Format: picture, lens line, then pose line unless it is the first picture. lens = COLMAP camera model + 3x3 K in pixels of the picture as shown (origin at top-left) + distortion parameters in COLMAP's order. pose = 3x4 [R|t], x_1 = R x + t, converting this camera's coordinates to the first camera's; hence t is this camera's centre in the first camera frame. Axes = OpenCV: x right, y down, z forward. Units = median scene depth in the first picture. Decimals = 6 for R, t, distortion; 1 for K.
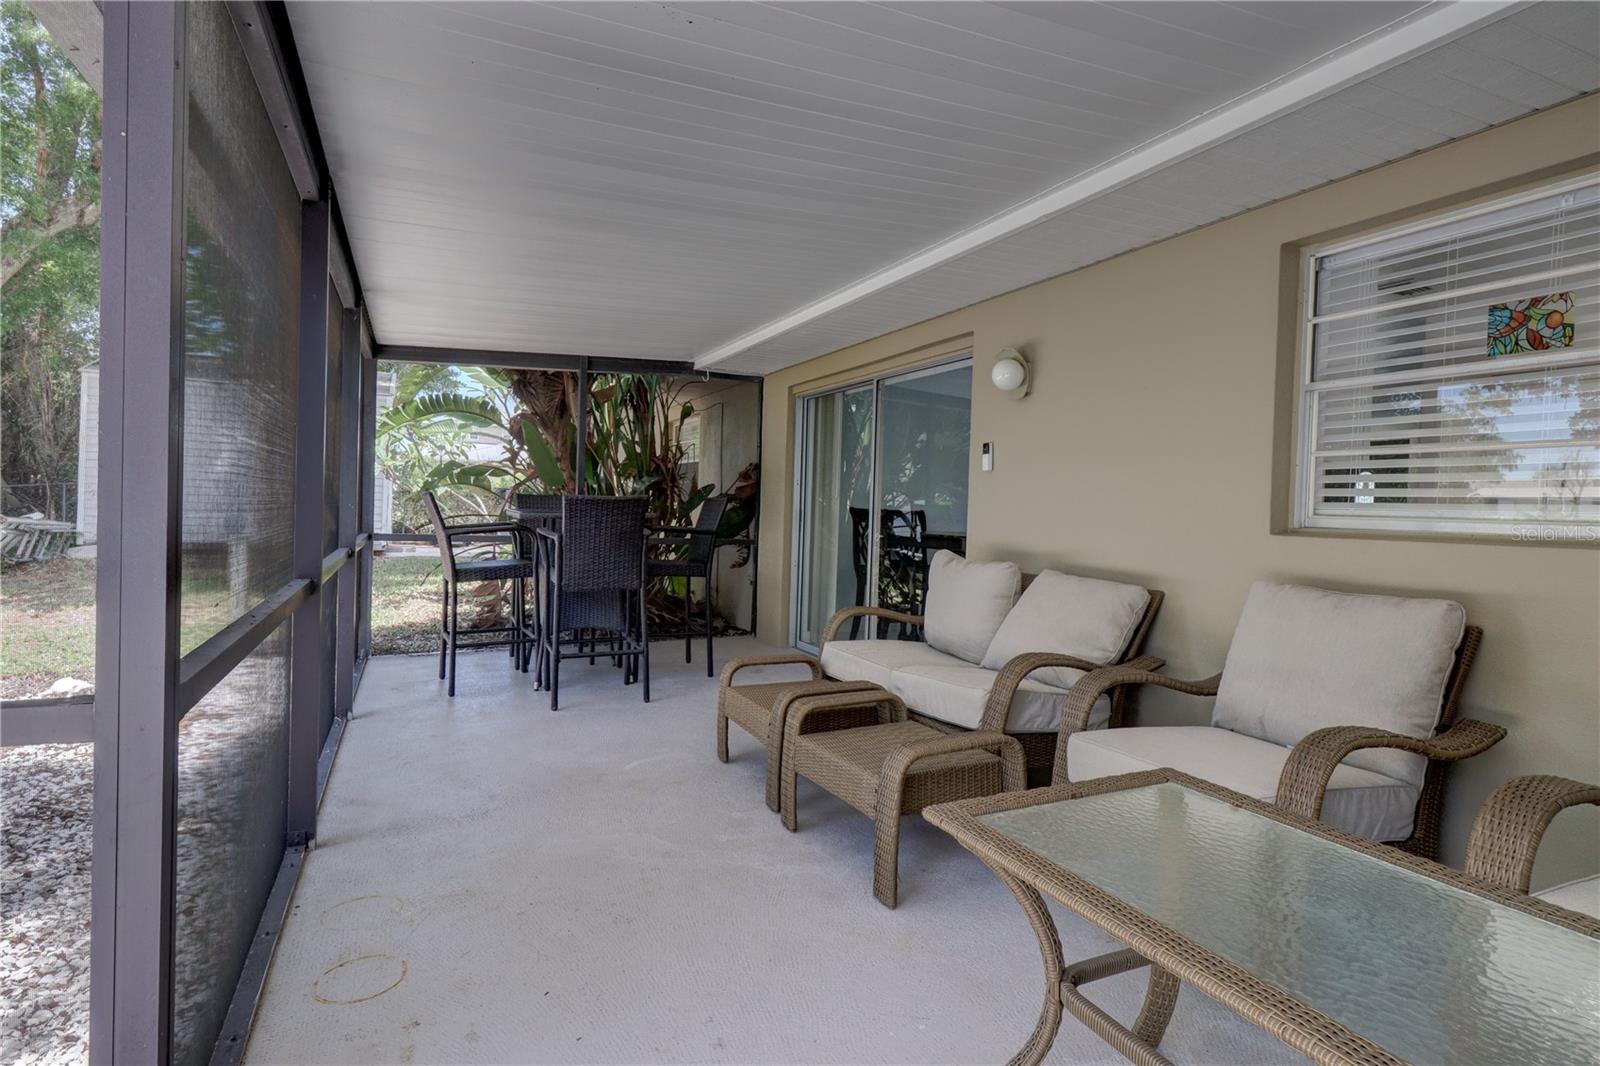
lens RADIAL K [[825.7, 0, 808.7], [0, 825.7, 533.8], [0, 0, 1]] dist [0.012600, -0.000122]
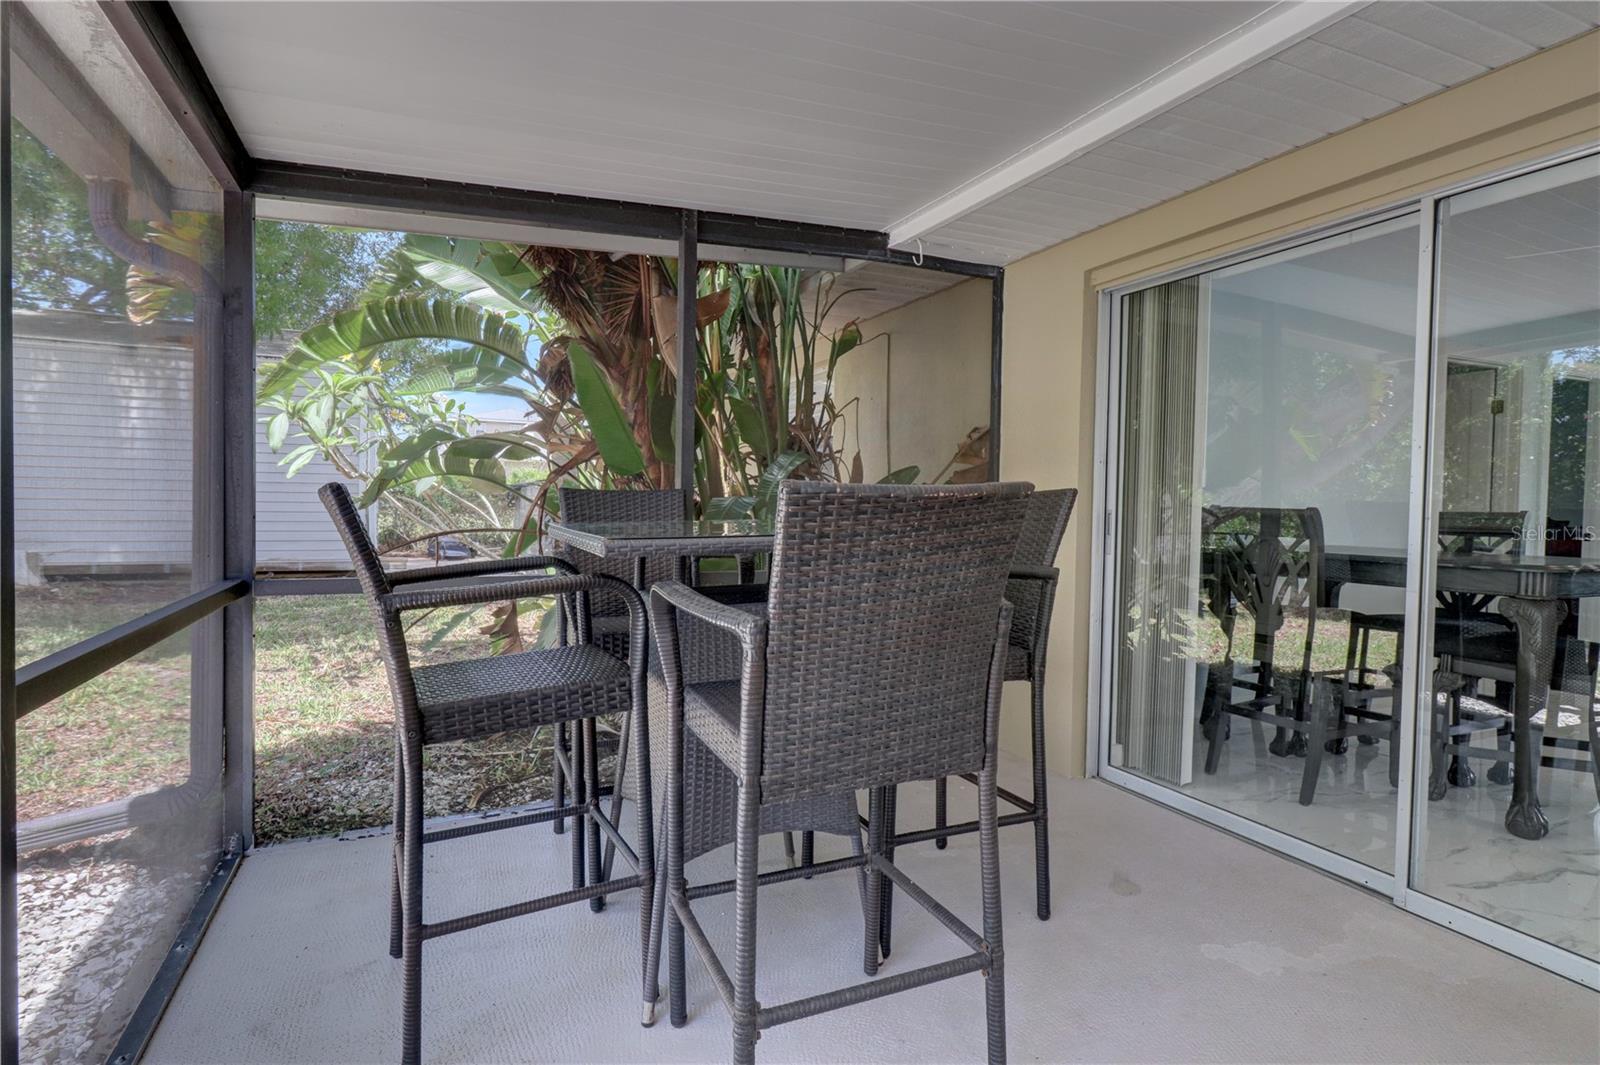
lens RADIAL K [[864.5, 0, 800.0], [0, 864.5, 532.5], [0, 0, 1]] dist [-0.000592, -0.000352]
pose [[0.999510, -0.012390, -0.028759, -0.176953], [0.012418, 0.999923, 0.000782, -0.019265], [0.028747, -0.001139, 0.999586, 0.441552]]
